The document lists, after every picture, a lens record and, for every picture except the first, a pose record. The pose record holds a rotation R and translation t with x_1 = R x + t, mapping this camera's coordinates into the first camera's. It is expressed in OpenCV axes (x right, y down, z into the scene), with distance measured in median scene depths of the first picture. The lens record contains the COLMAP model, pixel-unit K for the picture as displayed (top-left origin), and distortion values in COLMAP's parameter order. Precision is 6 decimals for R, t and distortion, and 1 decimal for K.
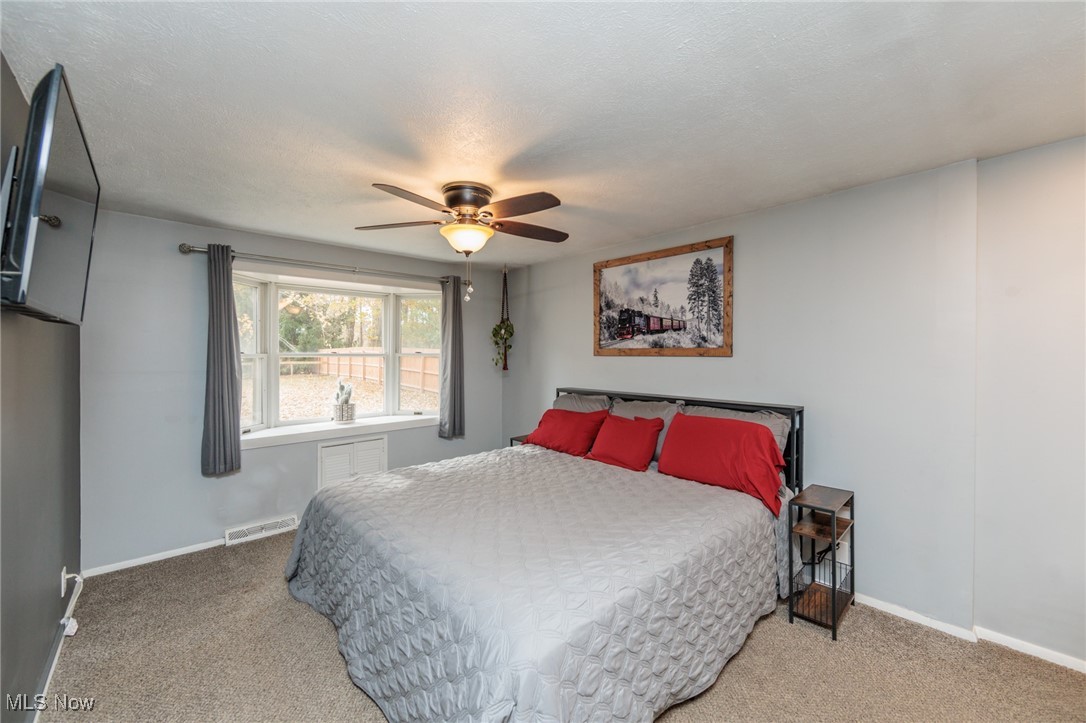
lens RADIAL K [[430.9, 0, 540.5], [0, 430.9, 353.5], [0, 0, 1]] dist [-0.000017, 0.000120]
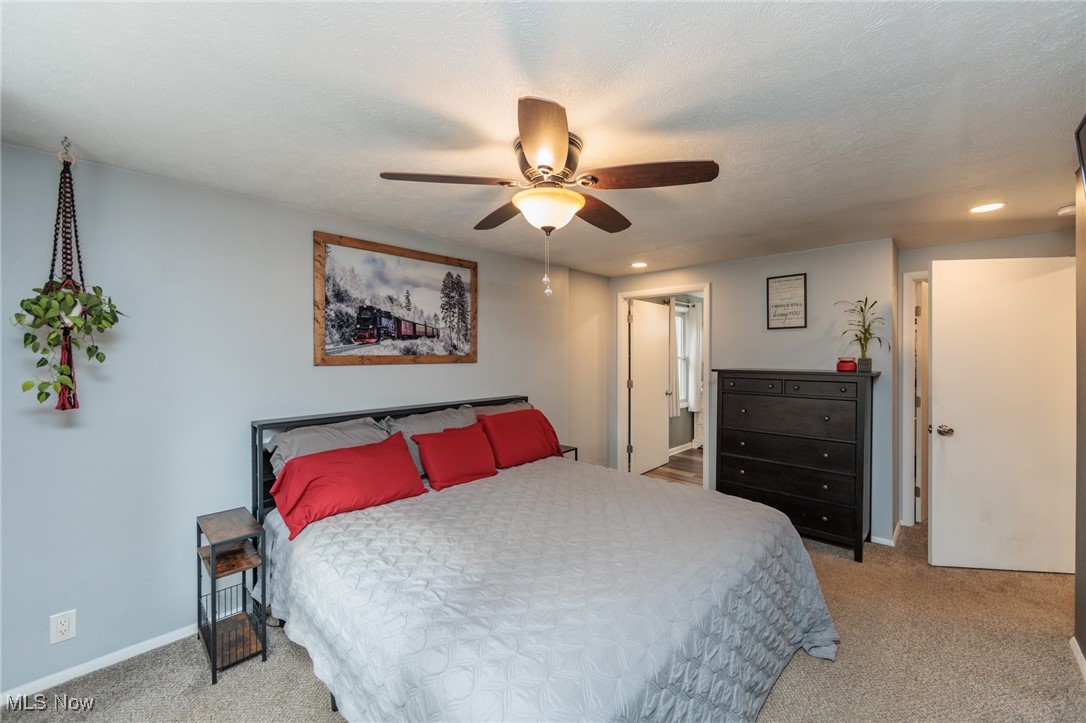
lens RADIAL K [[430.9, 0, 540.5], [0, 430.9, 360.5], [0, 0, 1]] dist [-0.000017, 0.000120]
pose [[-0.087171, -0.007537, 0.996165, -0.677238], [0.011123, 0.999902, 0.008539, -0.006110], [-0.996131, 0.011825, -0.087079, 0.814416]]
